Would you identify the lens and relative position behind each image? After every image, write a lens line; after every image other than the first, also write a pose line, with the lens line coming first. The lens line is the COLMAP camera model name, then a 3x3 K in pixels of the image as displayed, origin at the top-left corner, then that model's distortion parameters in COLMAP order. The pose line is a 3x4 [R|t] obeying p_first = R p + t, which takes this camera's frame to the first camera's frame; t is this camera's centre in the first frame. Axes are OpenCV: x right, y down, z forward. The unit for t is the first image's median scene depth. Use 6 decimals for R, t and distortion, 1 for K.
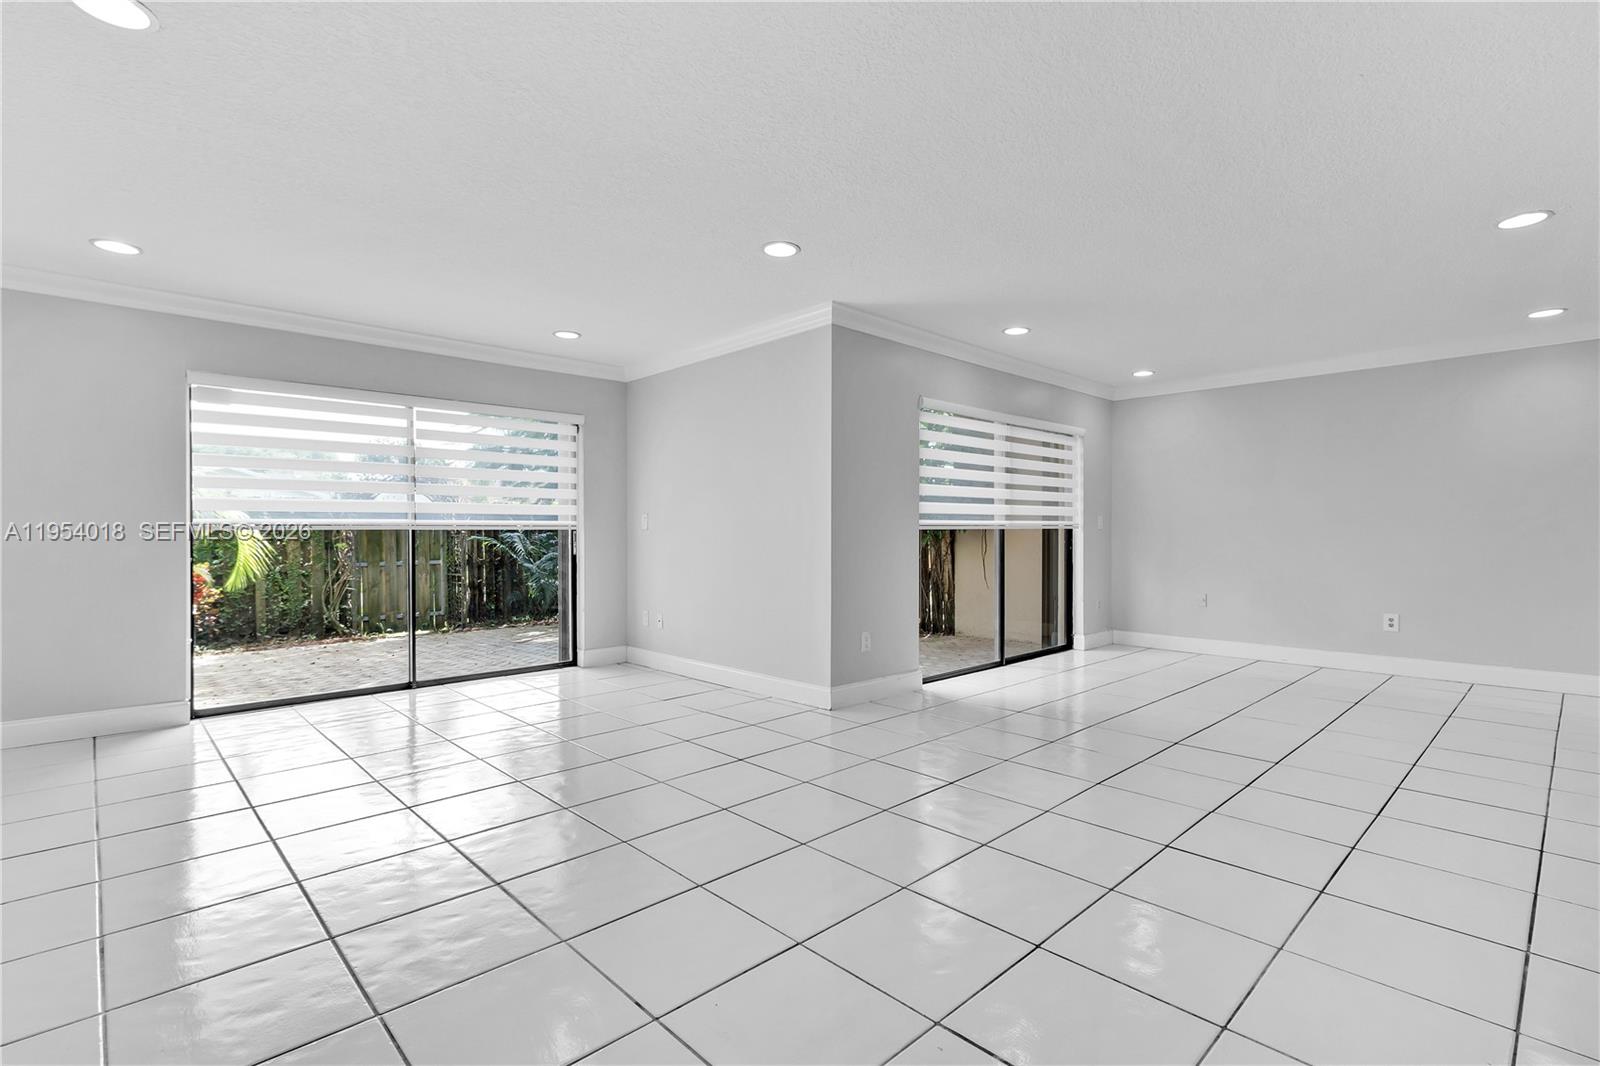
lens RADIAL K [[744.8, 0, 797.2], [0, 744.8, 540.6], [0, 0, 1]] dist [0.000748, -0.000111]
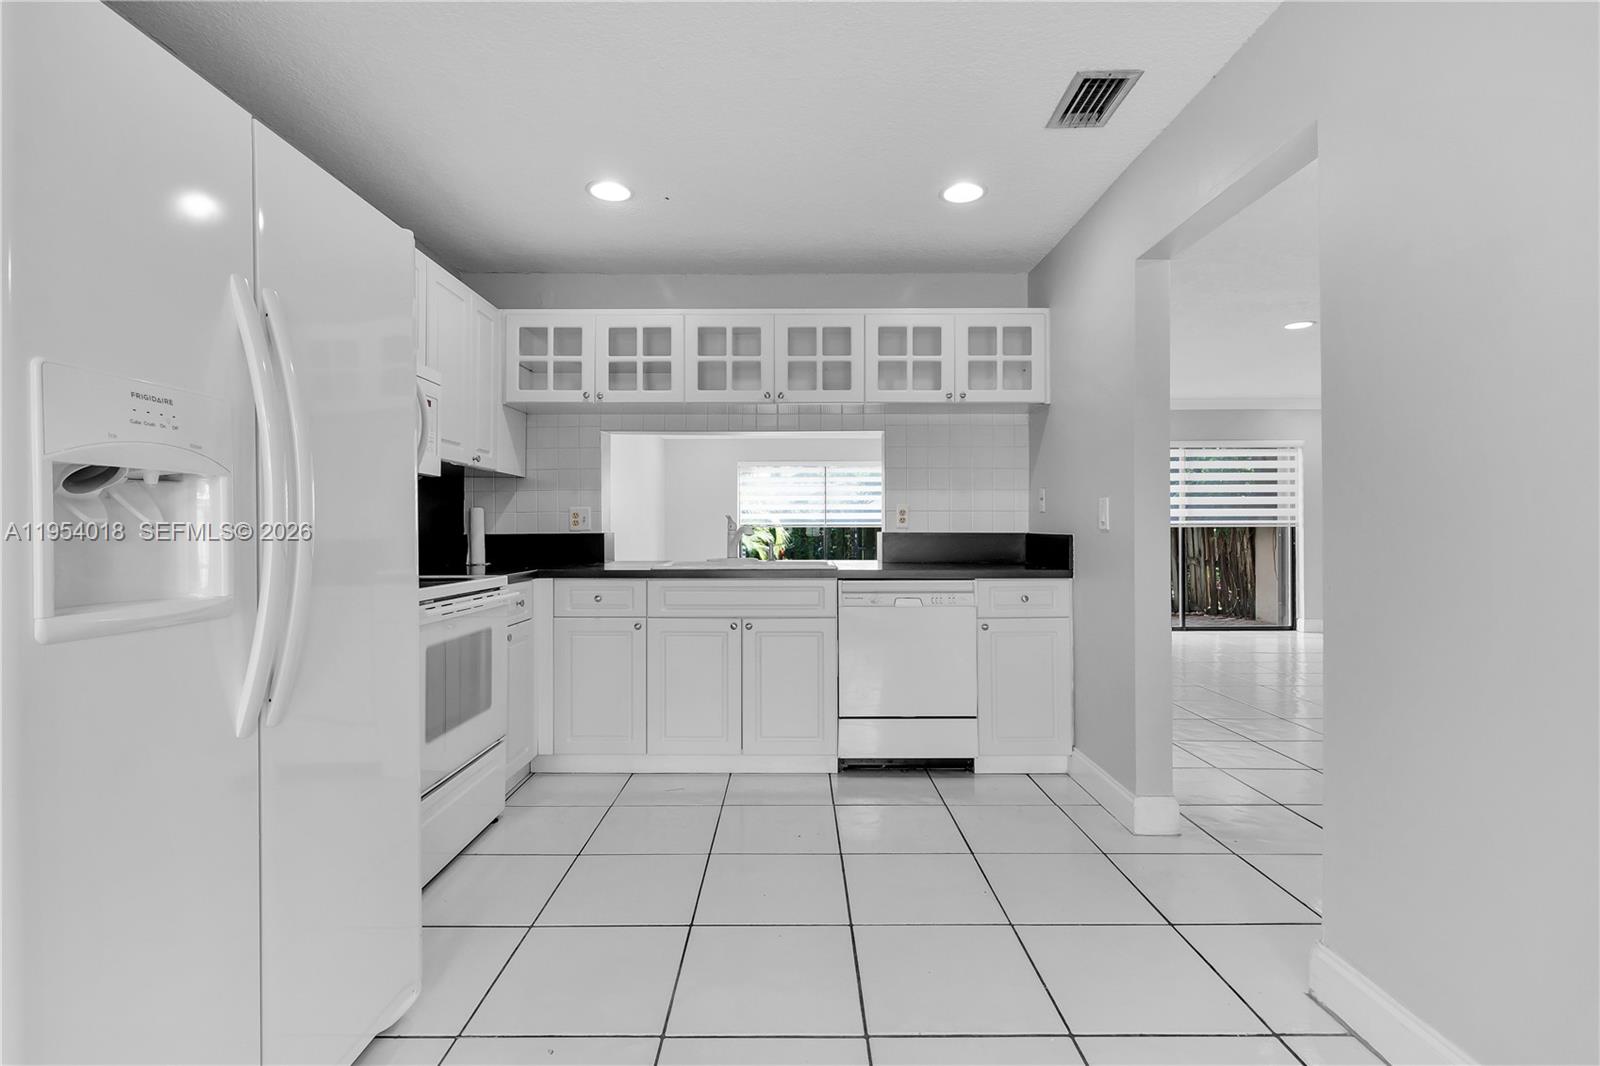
lens RADIAL K [[744.8, 0, 795.9], [0, 744.8, 527.4], [0, 0, 1]] dist [0.000748, -0.000111]
pose [[0.724702, 0.000721, -0.689062, 0.607161], [-0.008377, 0.999935, -0.007764, 0.000526], [0.689011, 0.011399, 0.724661, -0.380148]]
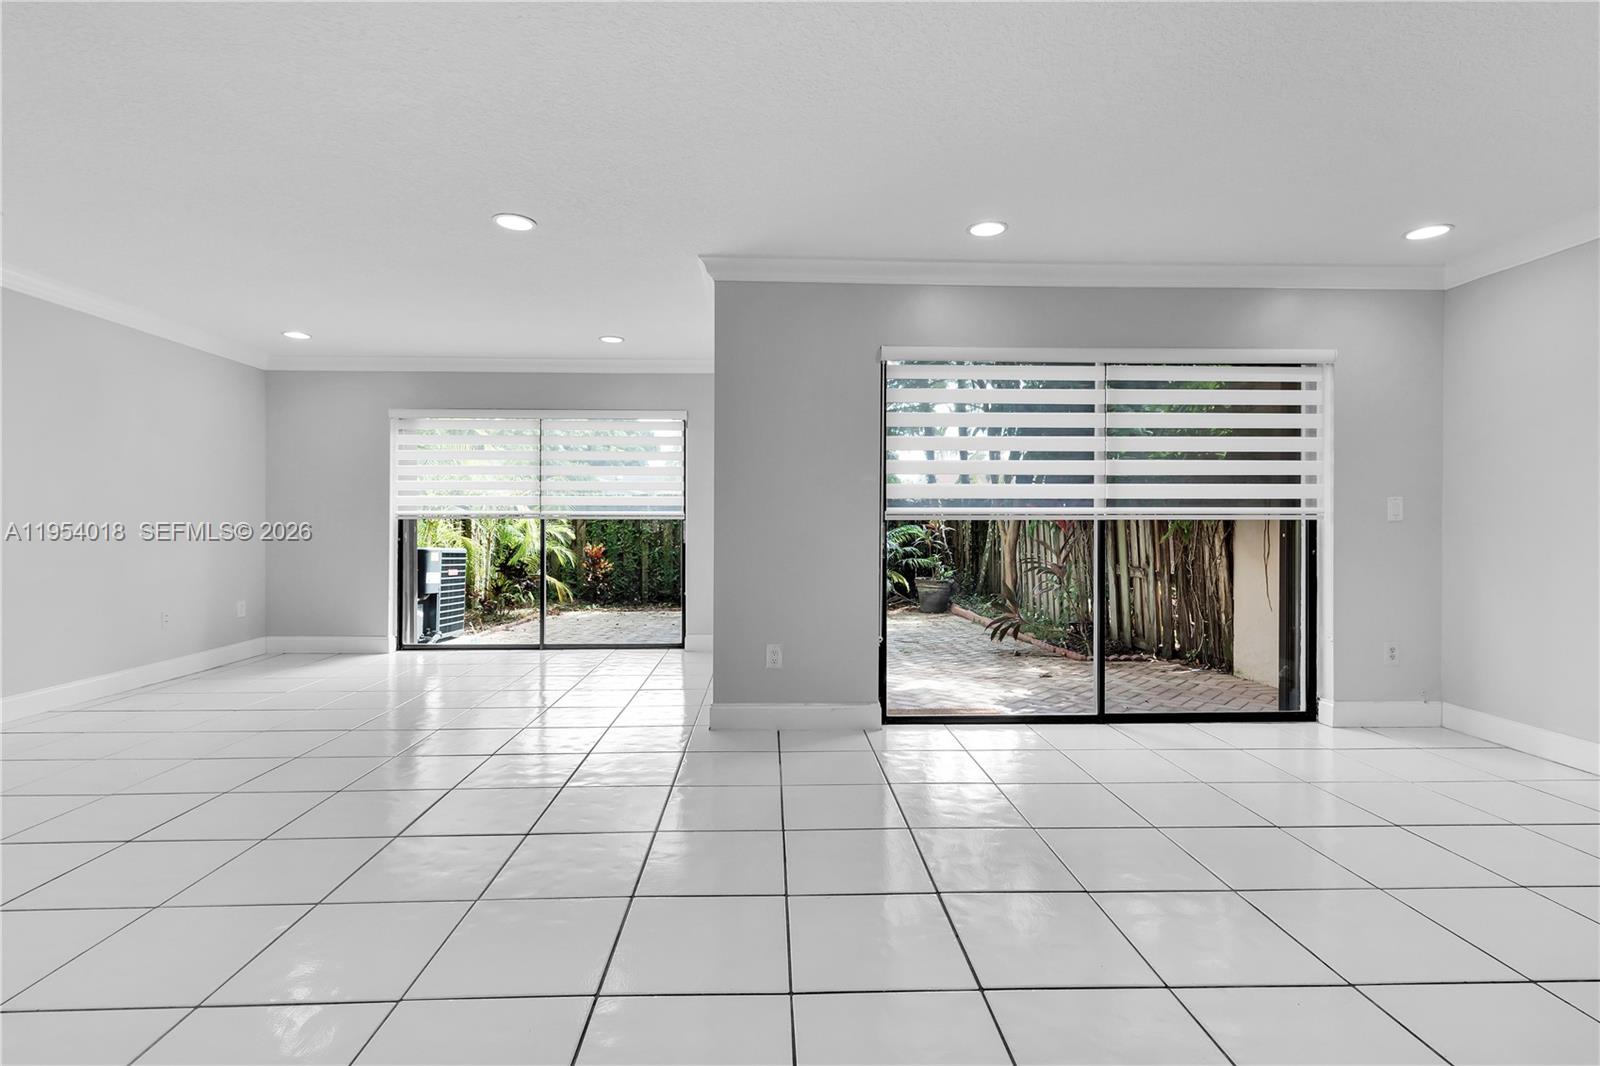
lens RADIAL K [[744.8, 0, 791.0], [0, 744.8, 524.8], [0, 0, 1]] dist [0.000748, -0.000111]
pose [[0.745350, 0.006641, -0.666640, 0.454852], [-0.011415, 0.999931, -0.002801, -0.005489], [0.666575, 0.009697, 0.745375, 0.273639]]
